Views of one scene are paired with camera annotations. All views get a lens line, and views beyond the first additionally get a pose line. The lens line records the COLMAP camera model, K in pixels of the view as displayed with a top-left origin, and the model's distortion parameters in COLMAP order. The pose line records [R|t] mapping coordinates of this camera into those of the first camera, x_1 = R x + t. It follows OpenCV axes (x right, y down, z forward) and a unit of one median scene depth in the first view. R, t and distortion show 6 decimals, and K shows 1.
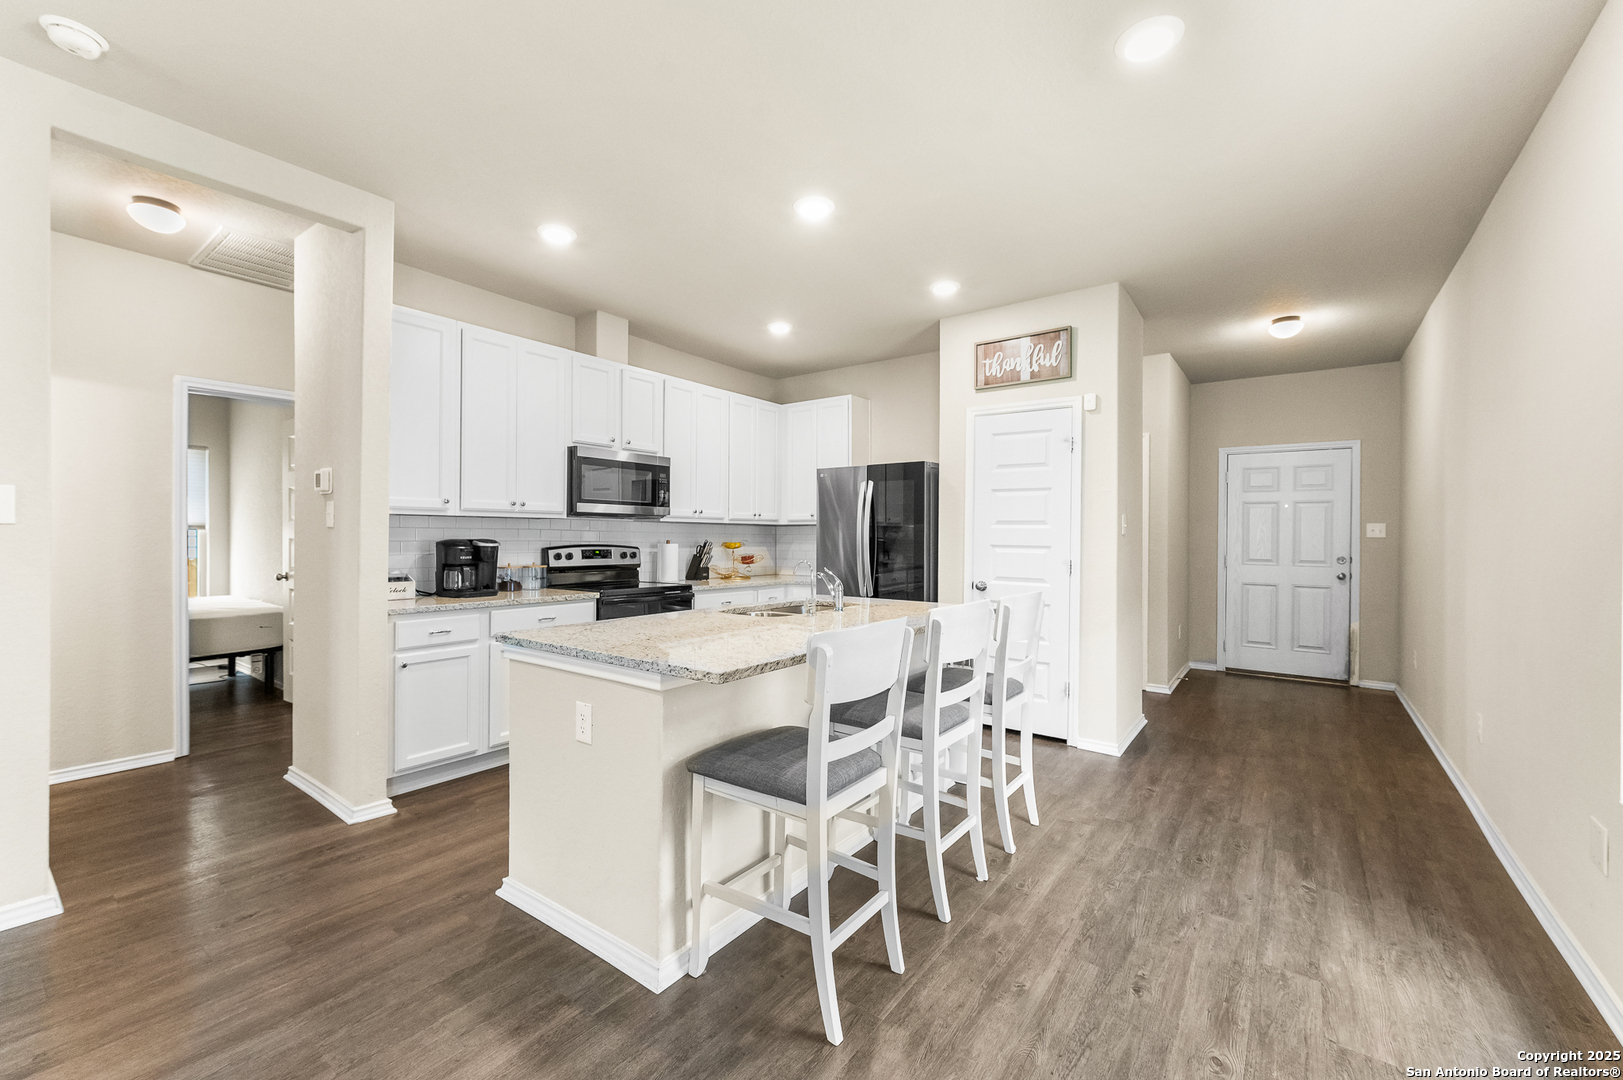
lens RADIAL K [[666.5, 0, 807.7], [0, 666.5, 530.7], [0, 0, 1]] dist [0.000635, 0.000118]
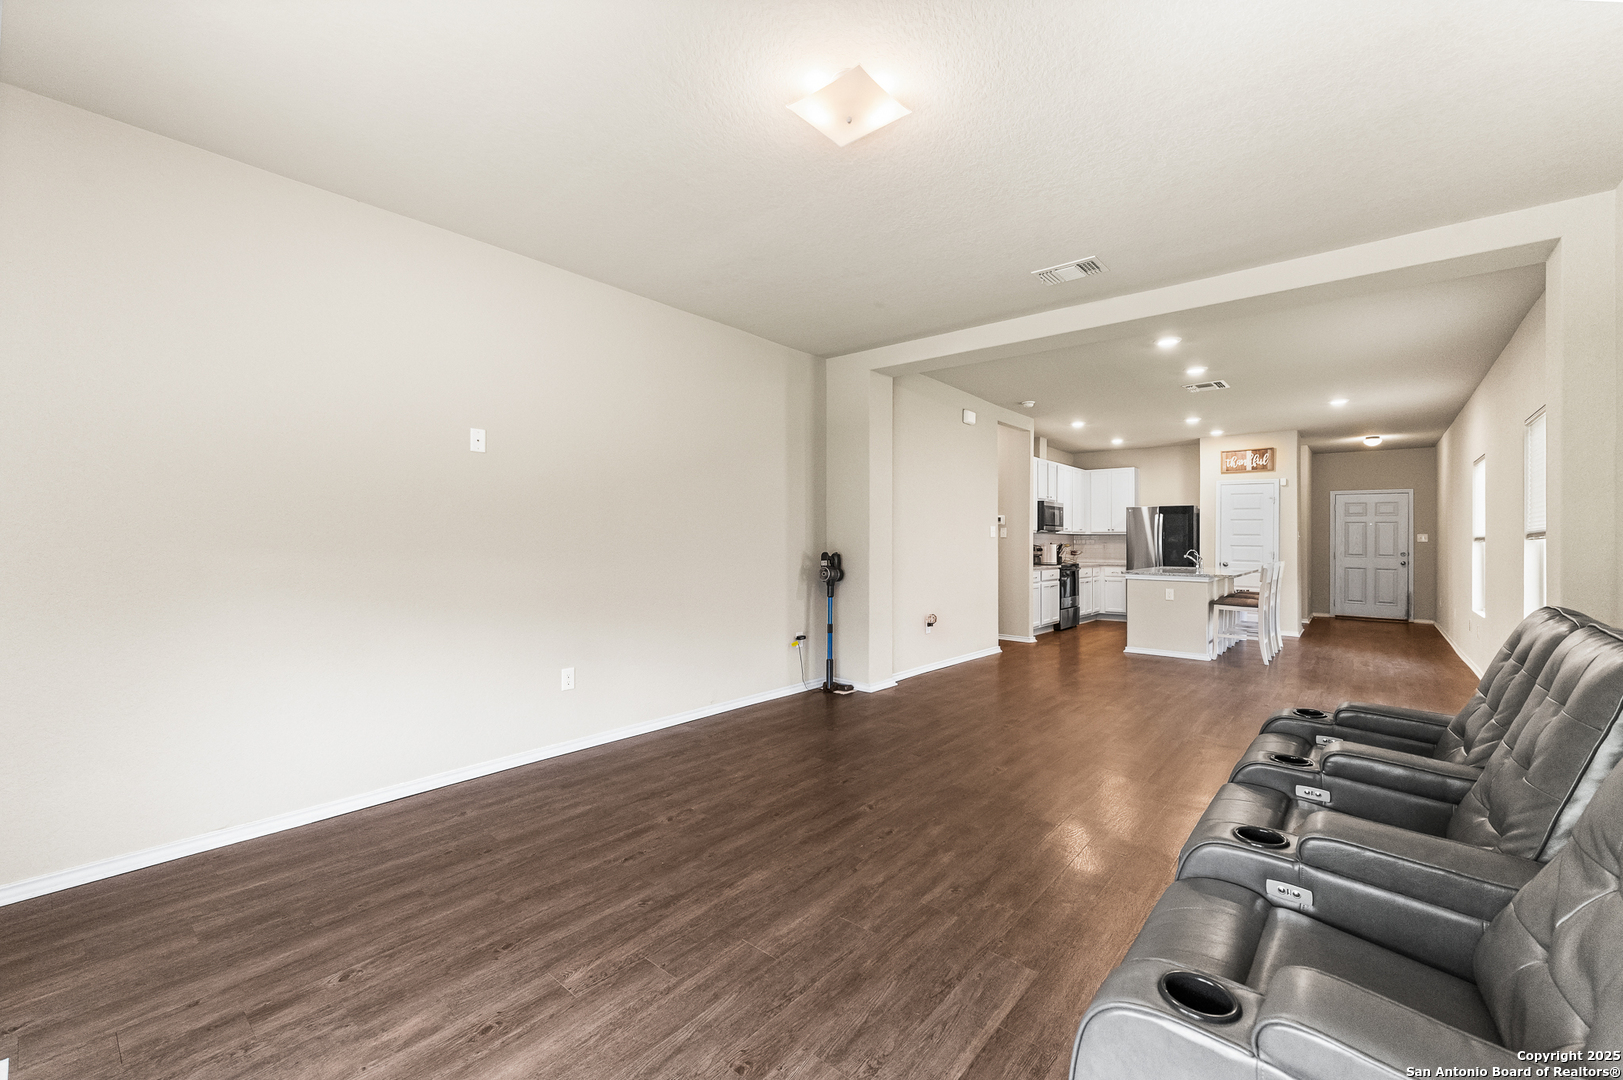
lens RADIAL K [[666.5, 0, 809.7], [0, 666.5, 531.2], [0, 0, 1]] dist [0.000635, 0.000118]
pose [[0.998016, -0.000318, -0.062955, -0.886771], [-0.000041, 0.999984, -0.005697, -0.010843], [0.062956, 0.005689, 0.998000, -1.160535]]
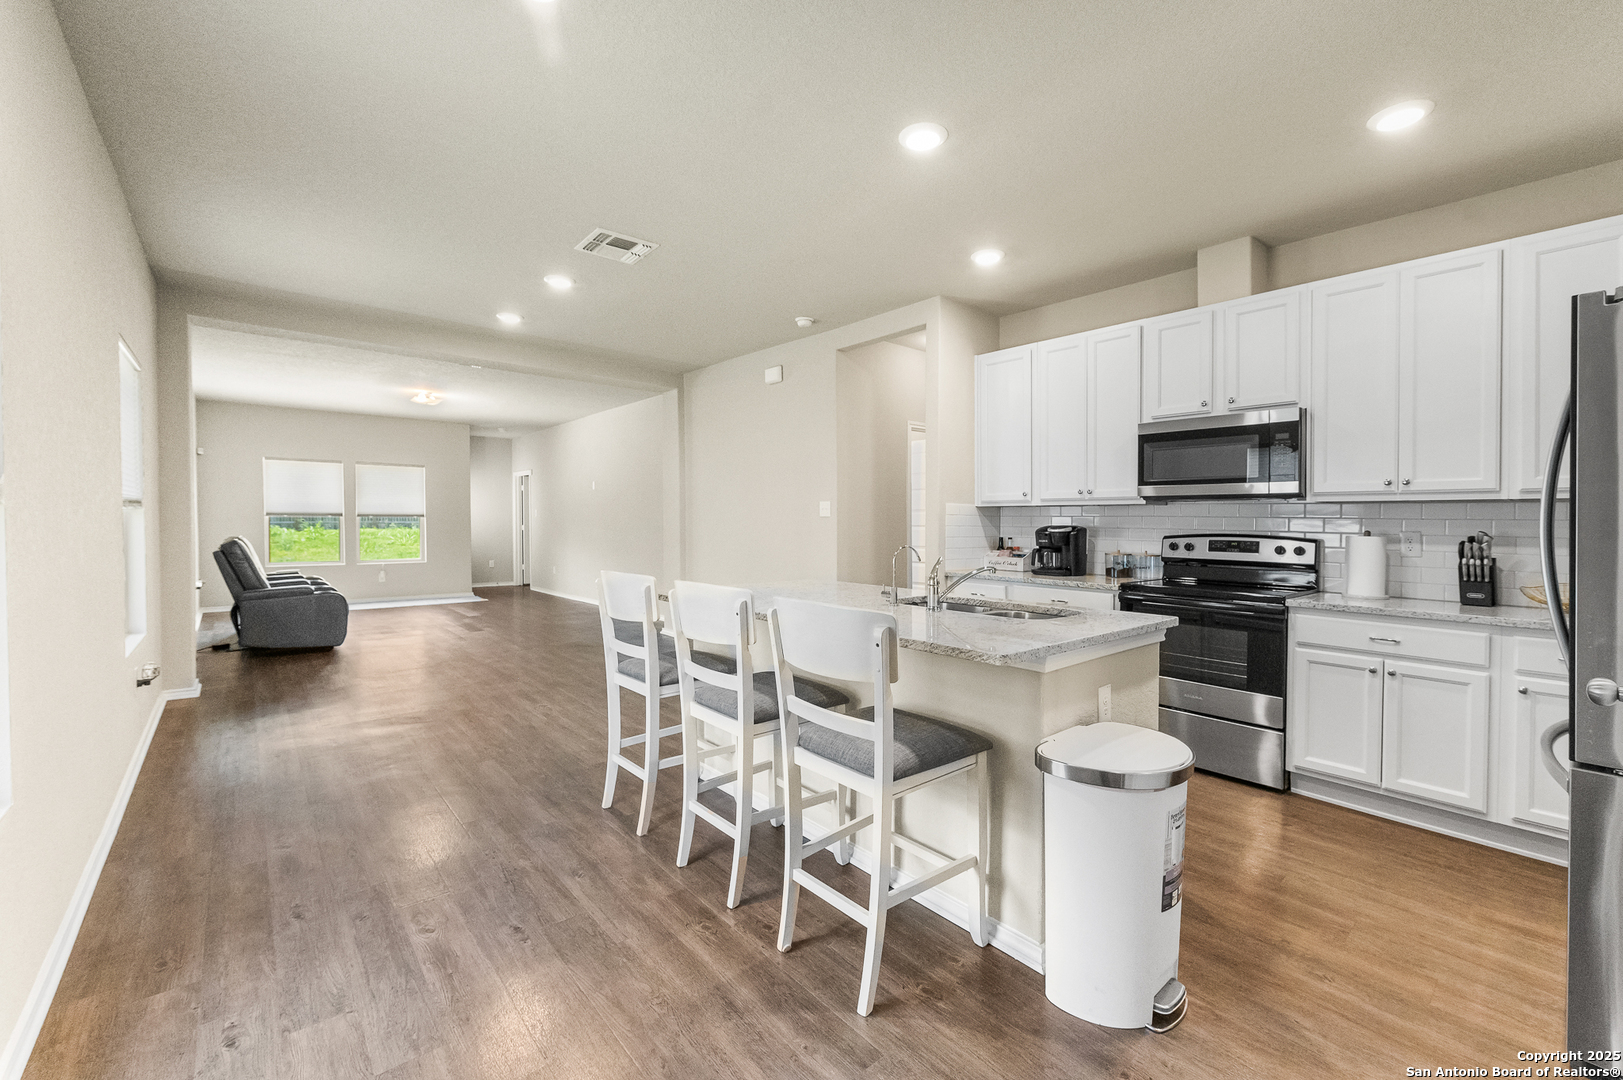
lens RADIAL K [[666.5, 0, 806.8], [0, 666.5, 534.1], [0, 0, 1]] dist [0.000635, 0.000118]
pose [[-0.230956, 0.011284, -0.972899, 0.597004], [-0.000738, 0.999930, 0.011773, 0.011894], [0.972964, 0.003437, -0.230932, 0.709764]]
